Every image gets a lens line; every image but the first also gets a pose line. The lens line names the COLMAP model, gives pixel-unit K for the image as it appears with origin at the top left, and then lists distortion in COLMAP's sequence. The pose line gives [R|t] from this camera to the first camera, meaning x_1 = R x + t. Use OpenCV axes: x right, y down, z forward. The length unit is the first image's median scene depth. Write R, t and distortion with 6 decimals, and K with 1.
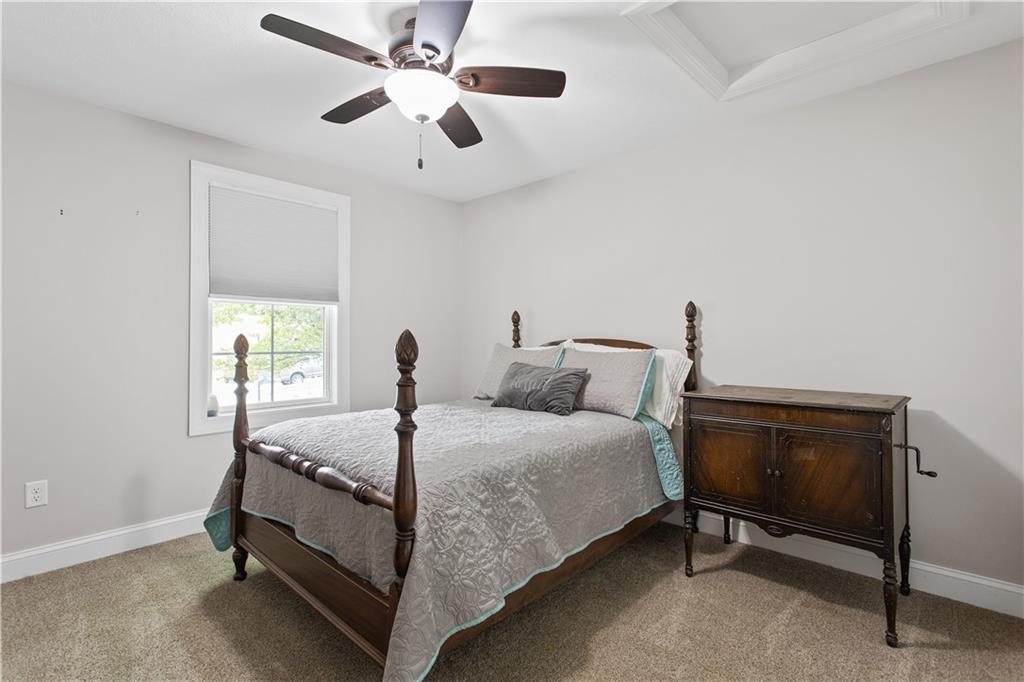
lens RADIAL K [[486.5, 0, 508.6], [0, 486.5, 341.3], [0, 0, 1]] dist [0.002194, 0.000689]
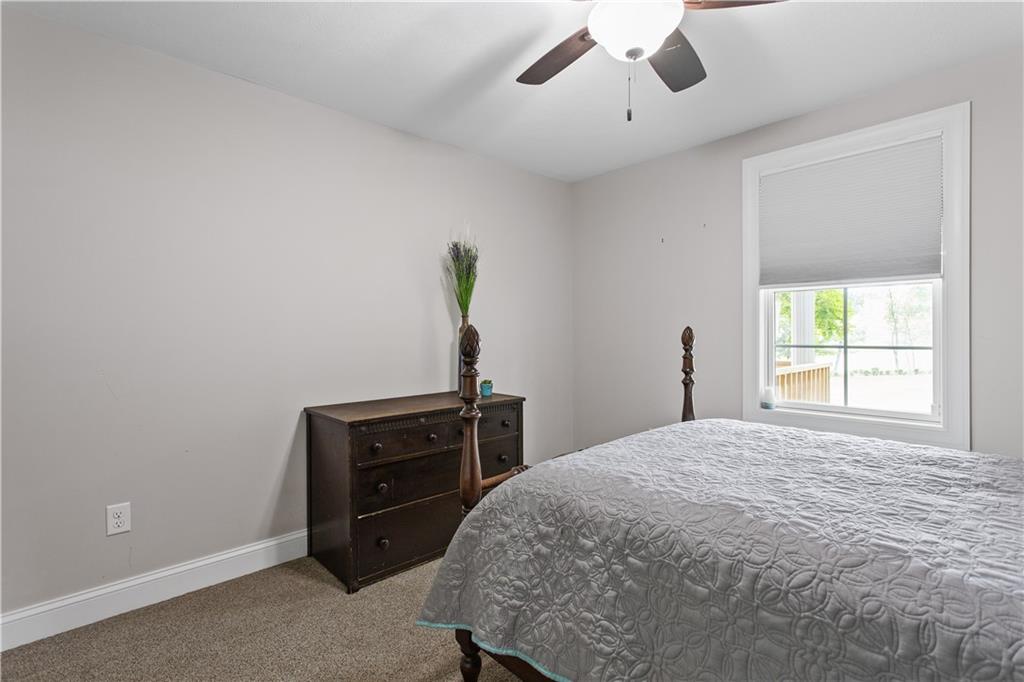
lens RADIAL K [[486.5, 0, 513.5], [0, 486.5, 337.4], [0, 0, 1]] dist [0.002194, 0.000689]
pose [[-0.077041, 0.007112, -0.997003, 0.574709], [0.005747, 0.999961, 0.006689, -0.001824], [0.997011, -0.005214, -0.077079, 0.778174]]
